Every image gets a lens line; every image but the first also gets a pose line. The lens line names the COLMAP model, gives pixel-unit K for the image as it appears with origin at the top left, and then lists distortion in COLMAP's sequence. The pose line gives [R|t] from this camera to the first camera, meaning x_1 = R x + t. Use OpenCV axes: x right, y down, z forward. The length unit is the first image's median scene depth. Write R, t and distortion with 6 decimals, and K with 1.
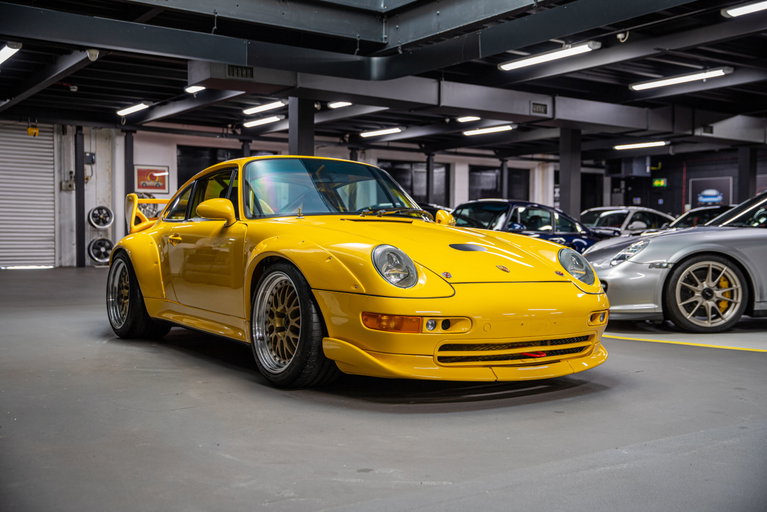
lens RADIAL K [[824.0, 0, 385.1], [0, 824.0, 255.7], [0, 0, 1]] dist [0.108251, 0.000000]
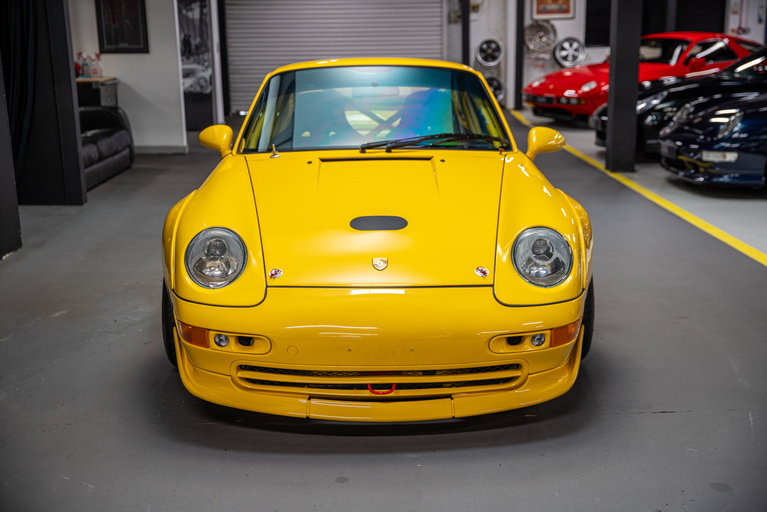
lens RADIAL K [[972.8, 0, 381.8], [0, 972.8, 256.5], [0, 0, 1]] dist [0.119629, 0.000000]
pose [[0.830478, 0.108768, -0.546330, 0.278146], [0.001593, 0.980284, 0.197585, -0.073631], [0.557050, -0.164961, 0.813931, 0.128974]]
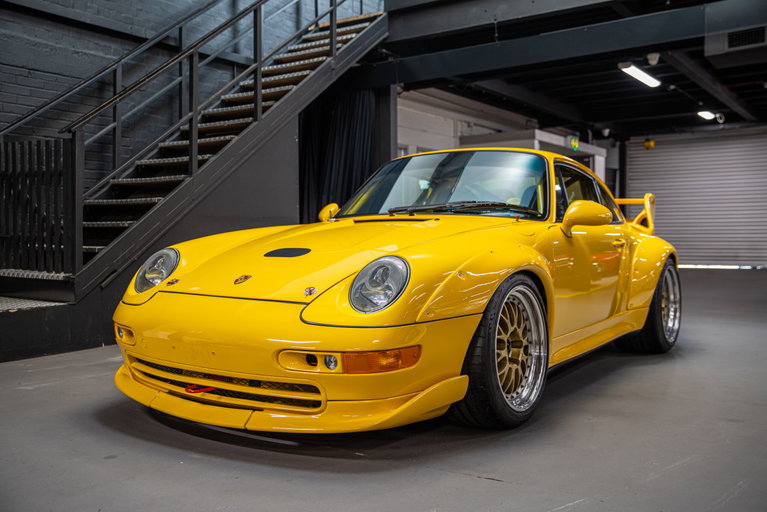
lens RADIAL K [[727.7, 0, 381.8], [0, 727.7, 257.0], [0, 0, 1]] dist [0.009015, 0.000000]
pose [[0.350727, 0.024044, -0.936169, 0.380866], [-0.018580, 0.999652, 0.018713, -0.009861], [0.936294, 0.010831, 0.351051, 0.393523]]
